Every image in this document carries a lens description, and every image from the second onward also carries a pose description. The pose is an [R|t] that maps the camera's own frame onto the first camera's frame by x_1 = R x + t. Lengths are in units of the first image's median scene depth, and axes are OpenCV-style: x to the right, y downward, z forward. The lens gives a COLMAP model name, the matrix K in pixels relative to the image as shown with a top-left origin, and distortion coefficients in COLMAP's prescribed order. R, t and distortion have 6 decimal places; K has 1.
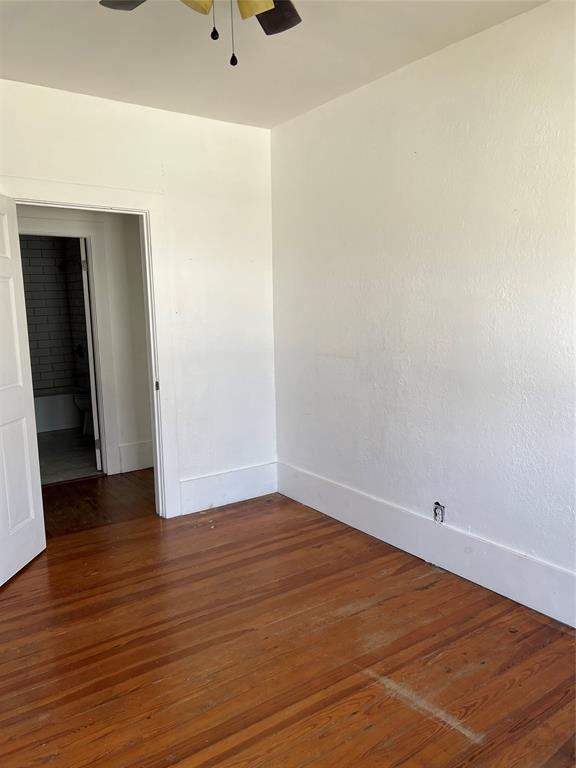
lens RADIAL K [[582.1, 0, 288.6], [0, 582.1, 384.7], [0, 0, 1]] dist [0.000140, -0.000447]
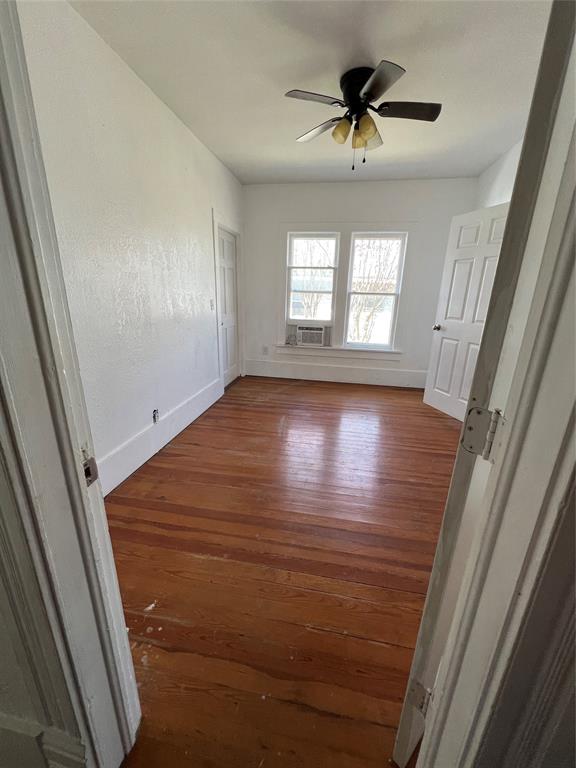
lens RADIAL K [[307.8, 0, 288.6], [0, 307.8, 382.8], [0, 0, 1]] dist [-0.000488, -0.000006]
pose [[-0.702299, -0.211920, 0.679608, -0.531909], [0.088469, 0.921280, 0.378703, -0.139508], [-0.706364, 0.326087, -0.628265, 1.278683]]
